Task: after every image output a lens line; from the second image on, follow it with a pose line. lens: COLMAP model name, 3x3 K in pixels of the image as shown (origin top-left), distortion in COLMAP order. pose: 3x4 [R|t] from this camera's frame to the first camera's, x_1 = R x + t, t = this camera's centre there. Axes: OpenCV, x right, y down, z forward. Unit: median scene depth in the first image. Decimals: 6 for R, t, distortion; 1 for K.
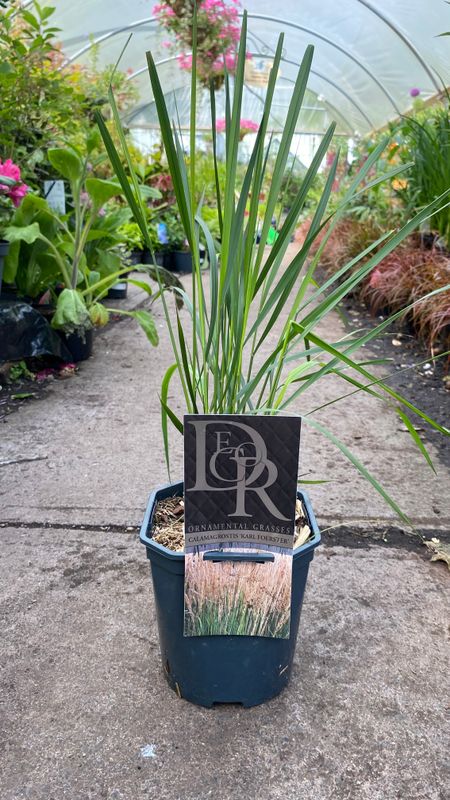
lens RADIAL K [[630.0, 0, 229.7], [0, 630.0, 402.0], [0, 0, 1]] dist [0.003903, 0.008094]
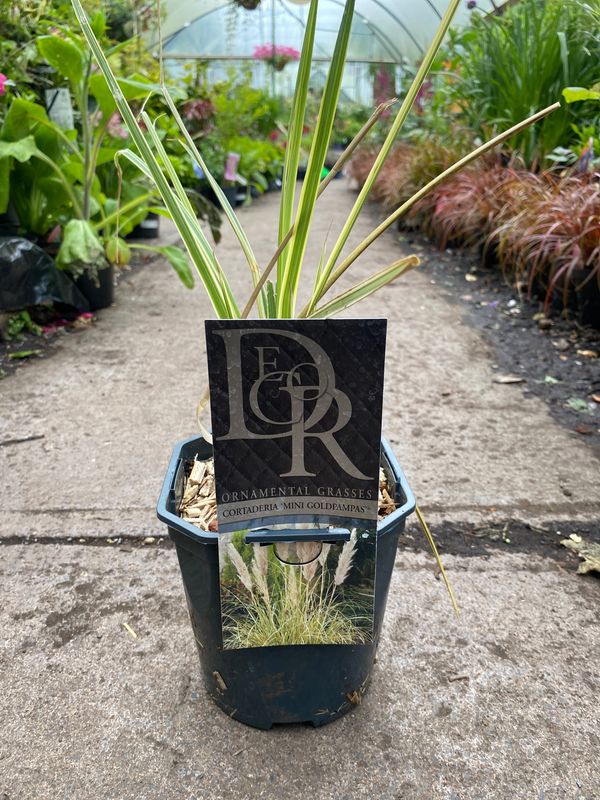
lens RADIAL K [[642.5, 0, 304.9], [0, 642.5, 402.4], [0, 0, 1]] dist [0.008464, -0.004127]
pose [[0.998710, -0.035924, 0.035897, -0.002572], [0.032956, 0.996242, 0.080104, -0.002445], [-0.038640, -0.078818, 0.996140, 0.149299]]
